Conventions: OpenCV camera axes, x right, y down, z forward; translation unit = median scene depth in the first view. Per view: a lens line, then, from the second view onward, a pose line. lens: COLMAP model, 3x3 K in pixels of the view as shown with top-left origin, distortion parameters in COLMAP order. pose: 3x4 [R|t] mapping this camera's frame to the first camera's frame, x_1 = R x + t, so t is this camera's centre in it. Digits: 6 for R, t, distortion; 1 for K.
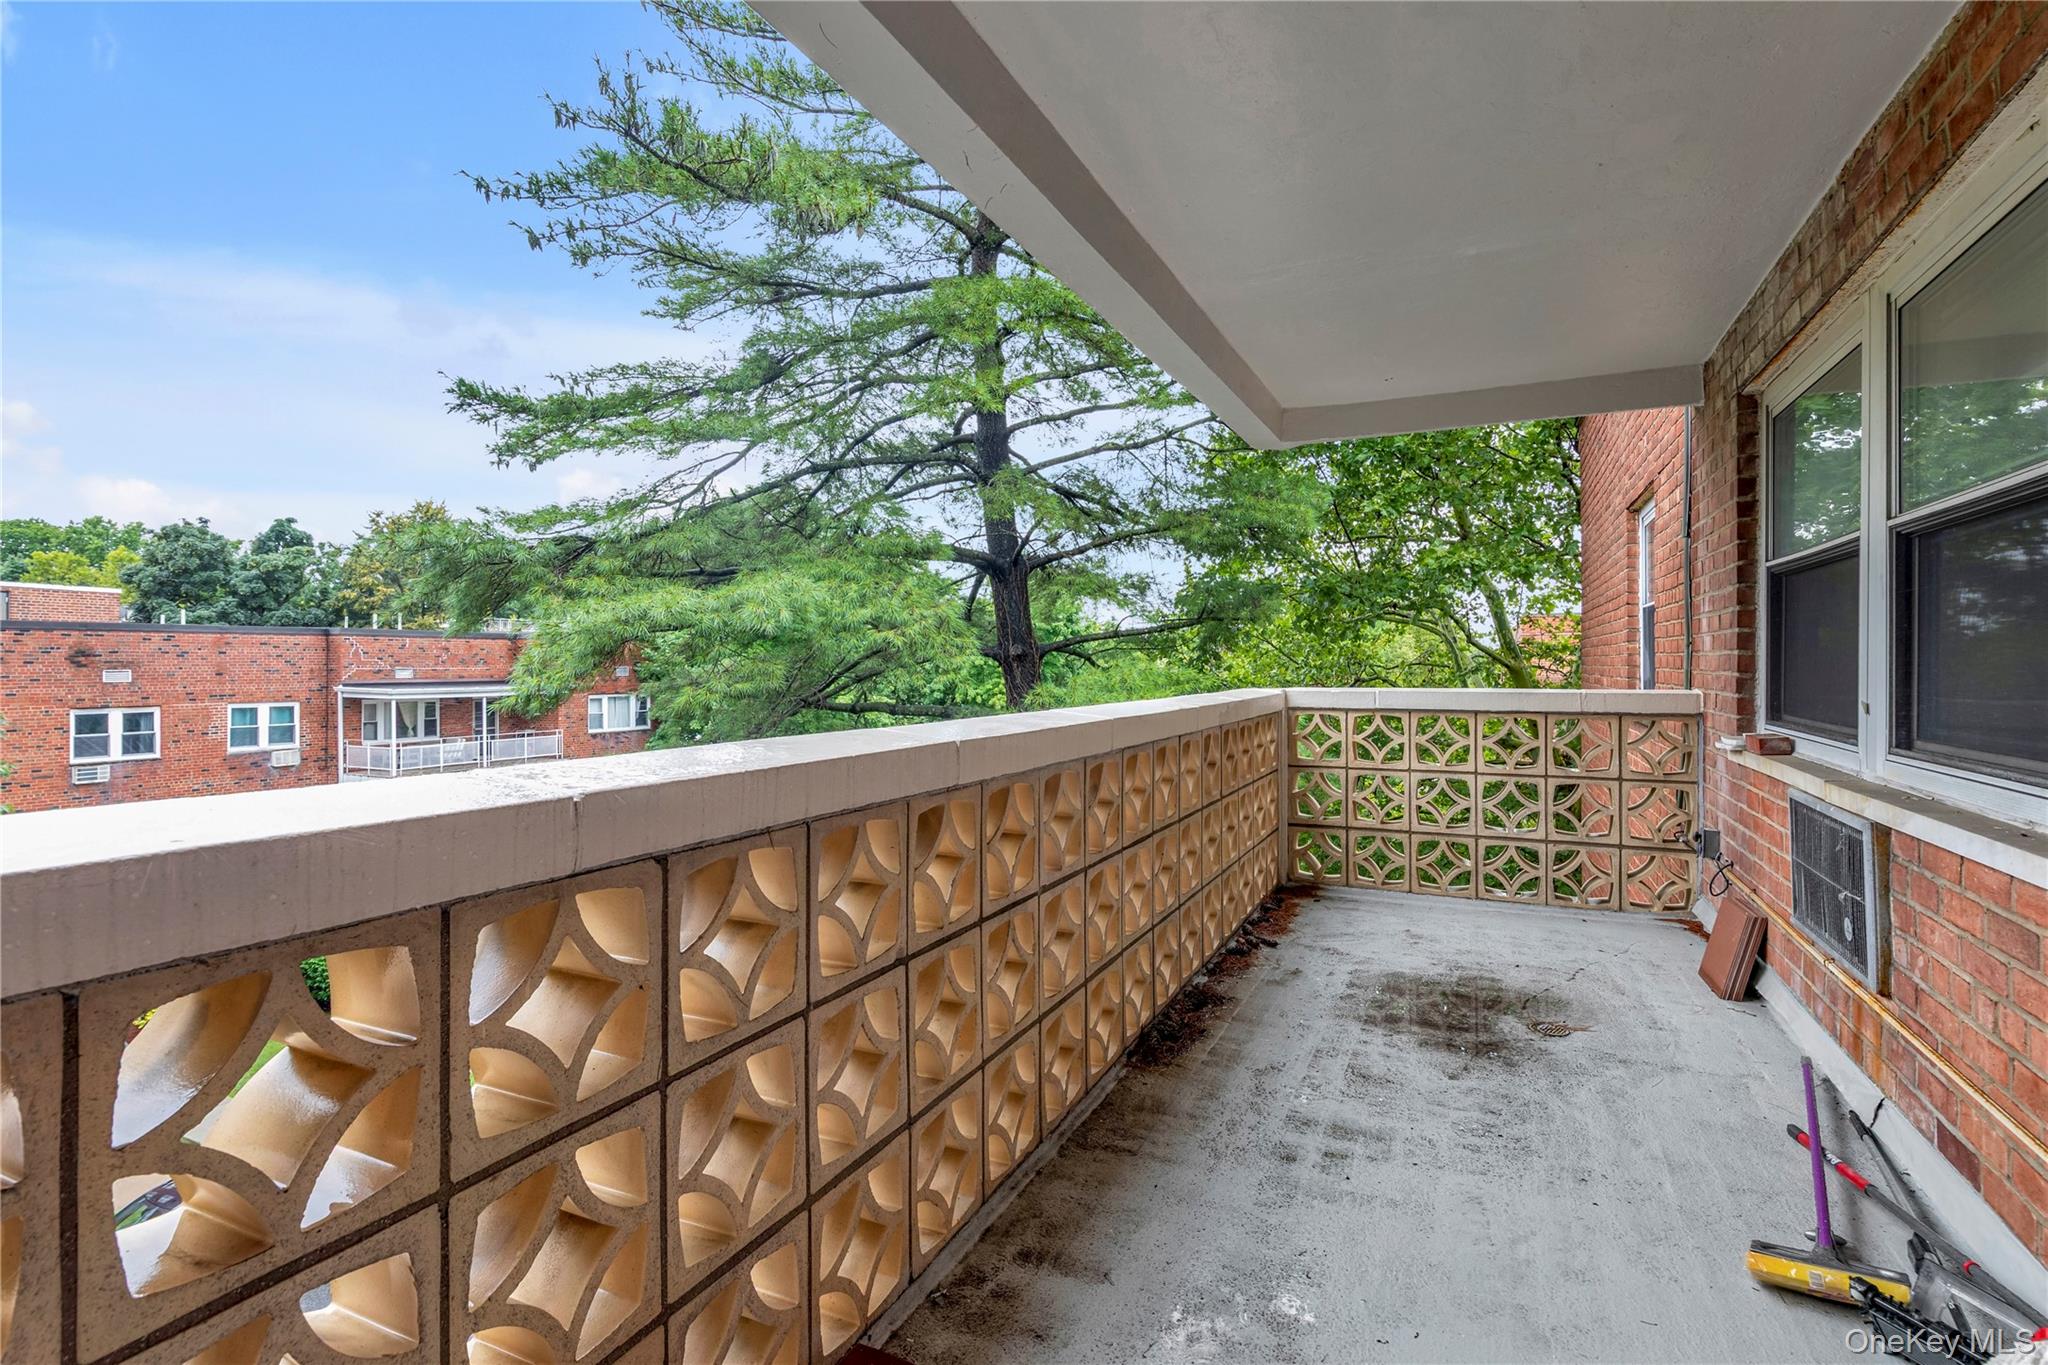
lens RADIAL K [[1012.3, 0, 1022.0], [0, 1012.3, 659.1], [0, 0, 1]] dist [0.001383, 0.000401]
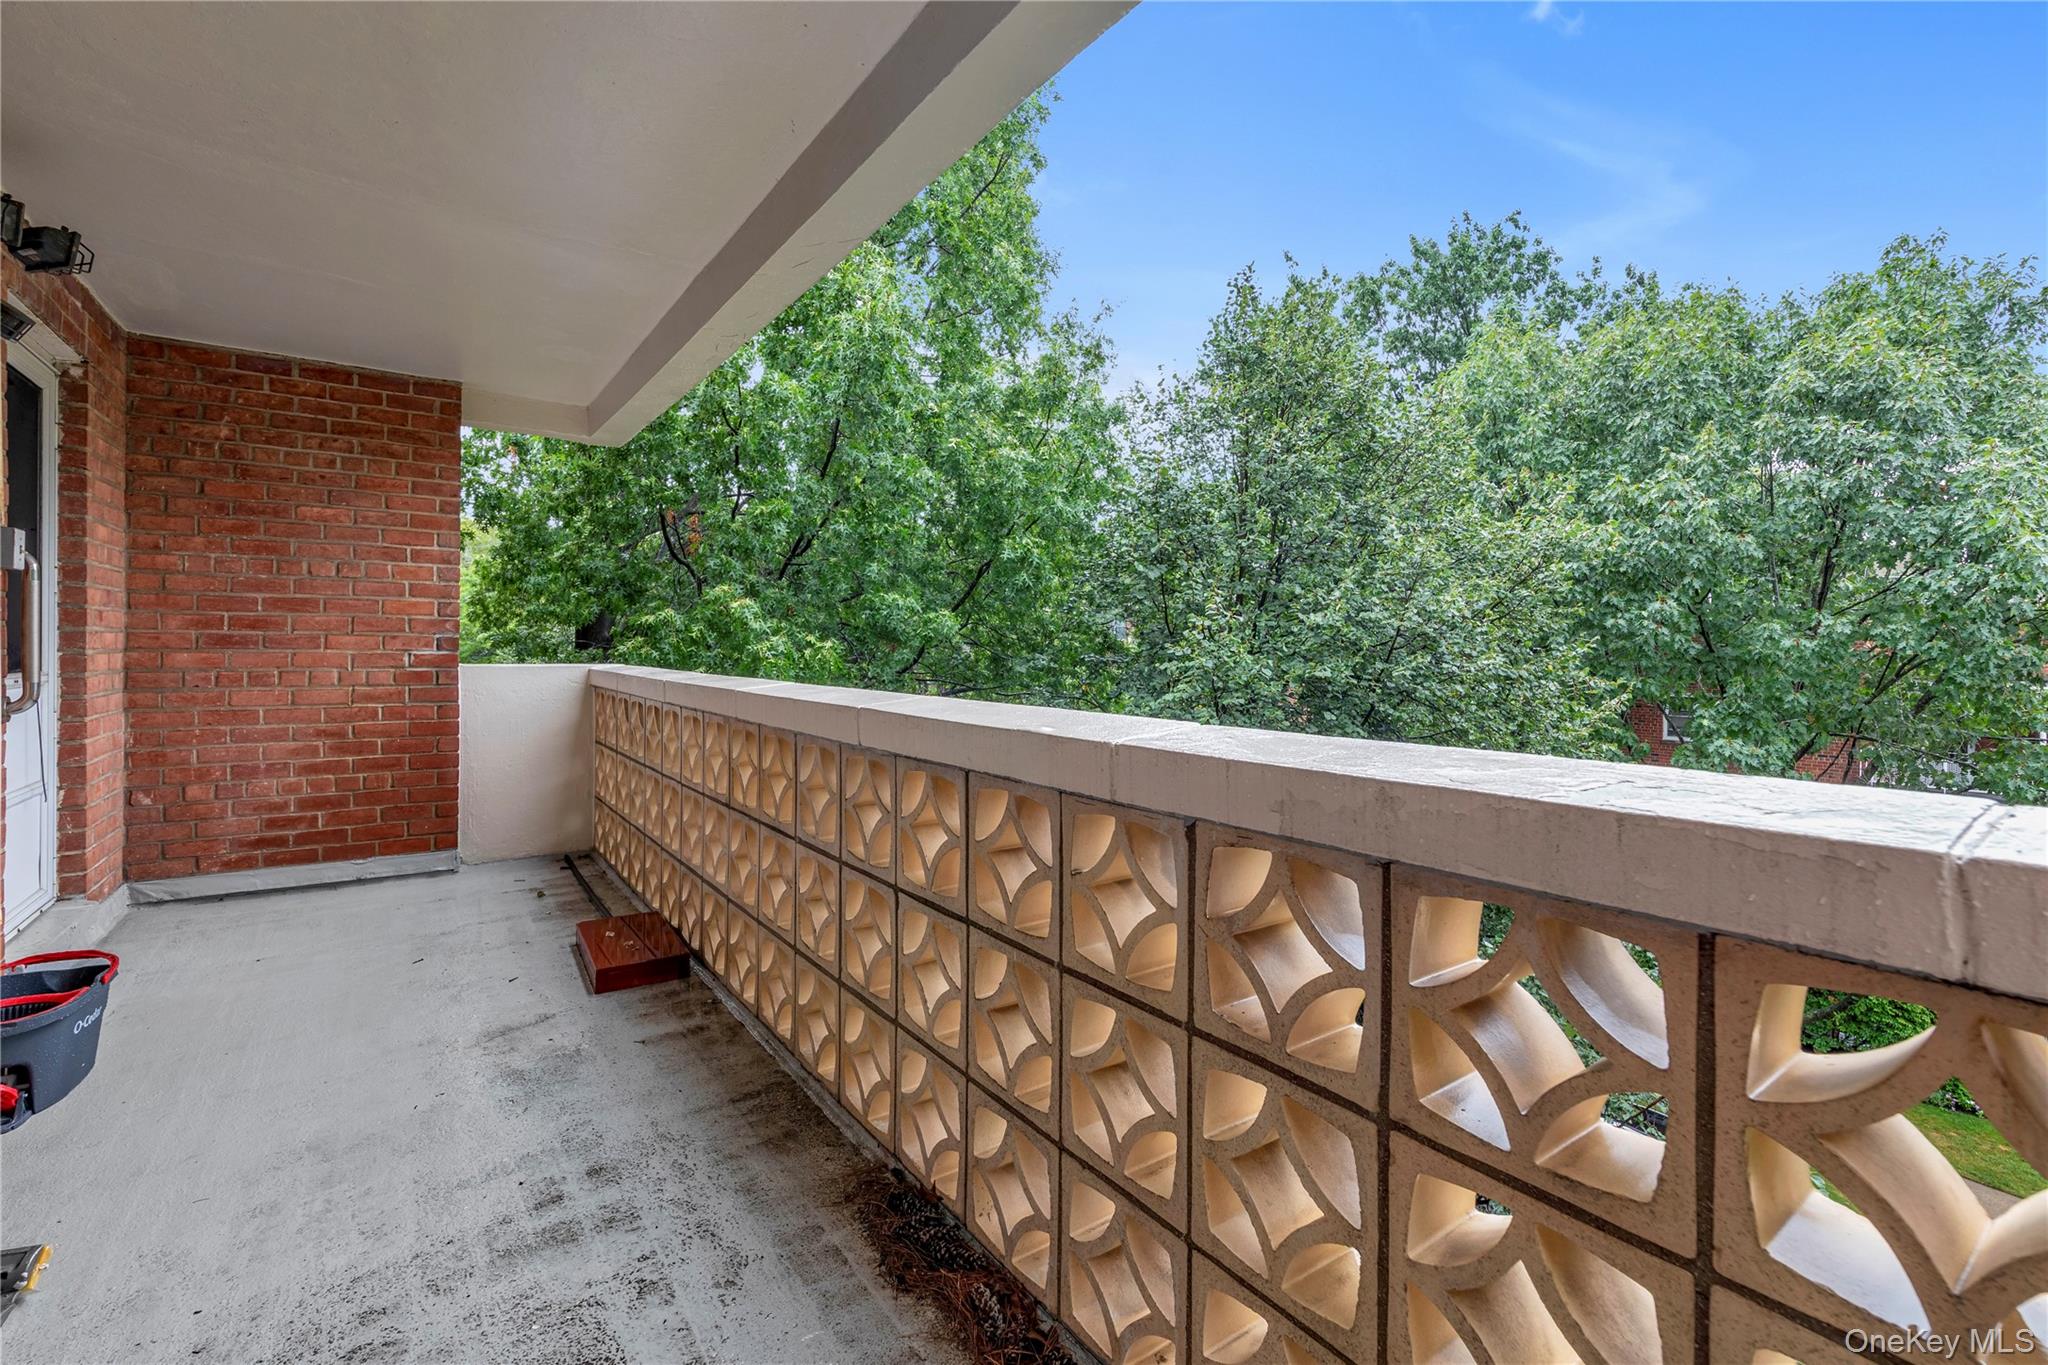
lens RADIAL K [[879.2, 0, 1017.1], [0, 879.2, 682.3], [0, 0, 1]] dist [-0.000382, -0.000156]
pose [[-0.496210, 0.026945, -0.867785, 0.721775], [-0.007357, 0.999352, 0.035237, 0.012596], [0.868172, 0.023869, -0.495690, 1.640485]]
